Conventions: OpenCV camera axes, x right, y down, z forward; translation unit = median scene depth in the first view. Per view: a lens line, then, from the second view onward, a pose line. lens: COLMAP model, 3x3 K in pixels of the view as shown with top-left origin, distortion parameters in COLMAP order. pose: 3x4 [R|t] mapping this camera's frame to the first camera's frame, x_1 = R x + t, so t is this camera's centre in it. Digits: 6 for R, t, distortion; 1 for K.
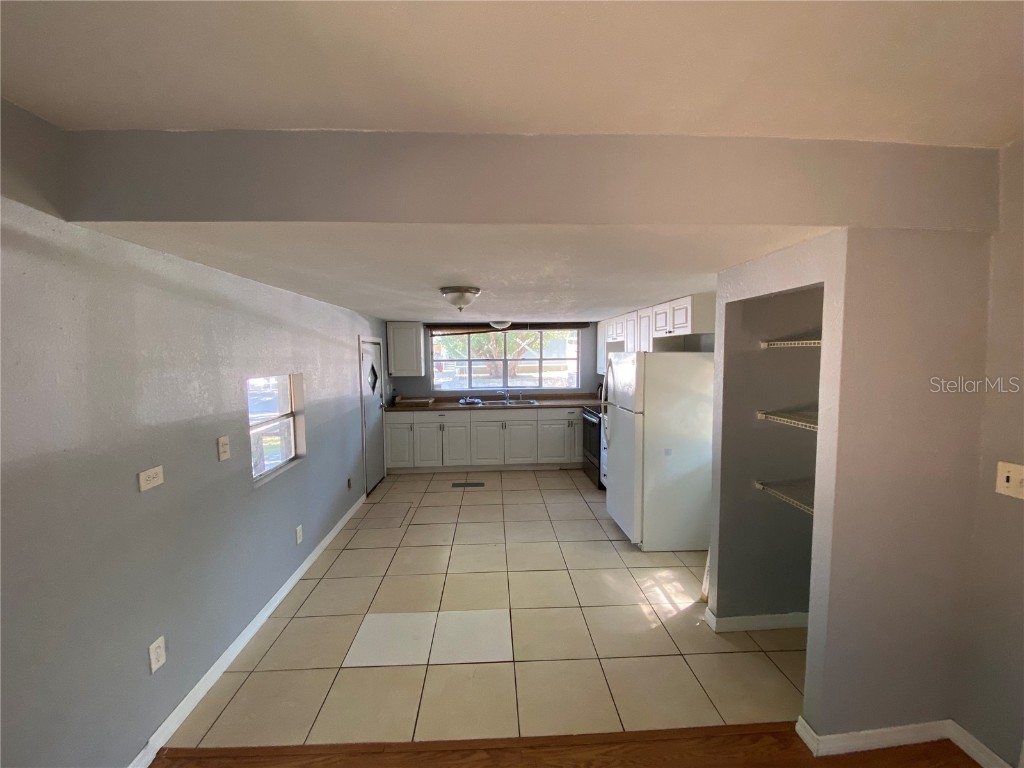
lens RADIAL K [[440.4, 0, 512.0], [0, 440.4, 384.0], [0, 0, 1]] dist [0.092827, -0.000013]
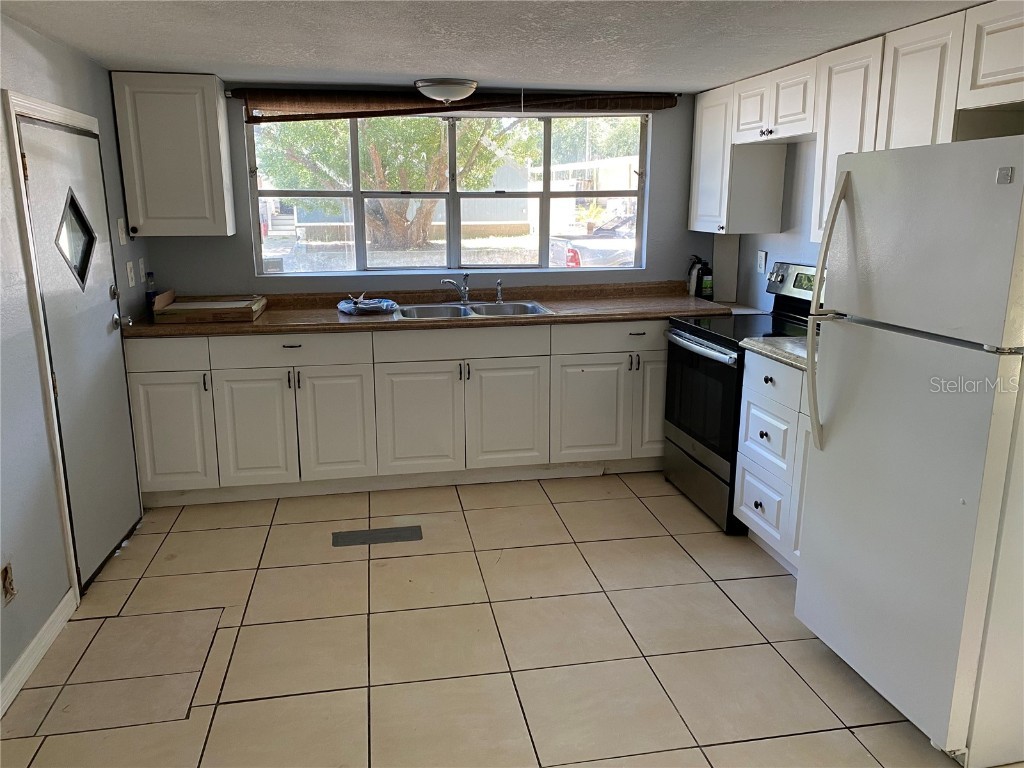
lens RADIAL K [[804.1, 0, 512.0], [0, 804.1, 384.0], [0, 0, 1]] dist [0.027389, -0.006648]
pose [[0.990100, -0.022642, 0.138524, -0.071455], [0.001788, 0.988858, 0.148849, 0.003798], [-0.140351, -0.147127, 0.979109, 0.319718]]
